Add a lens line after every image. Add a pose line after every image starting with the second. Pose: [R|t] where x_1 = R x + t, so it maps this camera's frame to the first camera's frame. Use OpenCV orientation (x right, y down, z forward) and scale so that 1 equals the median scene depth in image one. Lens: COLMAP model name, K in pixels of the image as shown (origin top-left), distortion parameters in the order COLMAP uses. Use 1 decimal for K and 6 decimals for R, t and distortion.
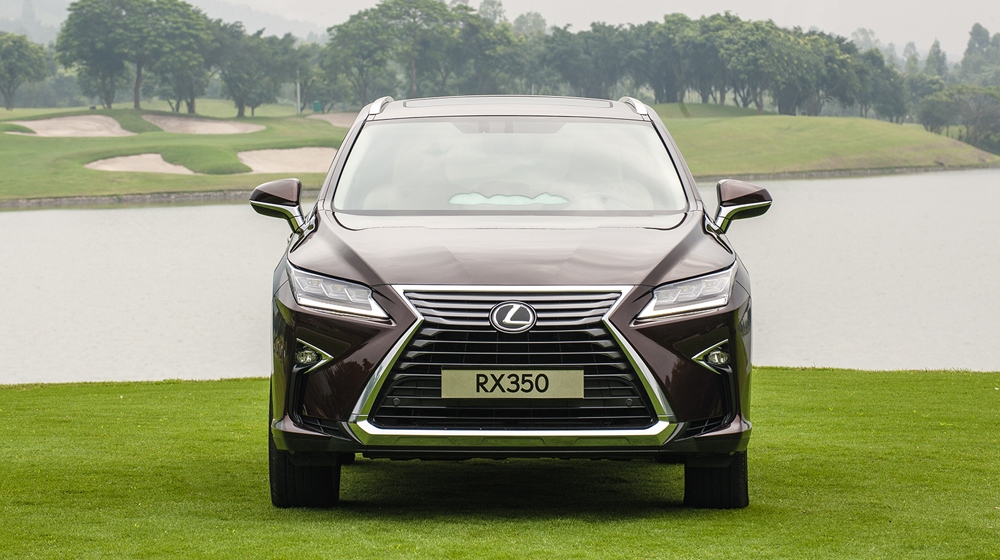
lens RADIAL K [[4674.0, 0, 497.6], [0, 4674.0, 279.0], [0, 0, 1]] dist [1.809135, 0.000000]
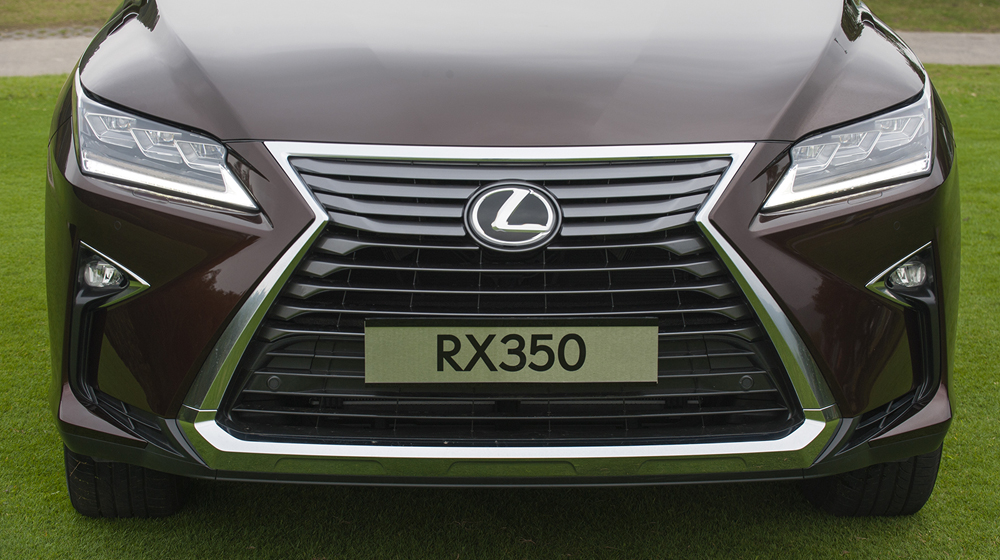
lens RADIAL K [[2658.7, 0, 498.1], [0, 2658.7, 280.2], [0, 0, 1]] dist [0.048487, 0.000000]
pose [[0.999846, -0.000288, 0.017559, -0.003039], [-0.002179, 0.990110, 0.140278, -0.023773], [-0.017426, -0.140295, 0.989956, 0.725660]]
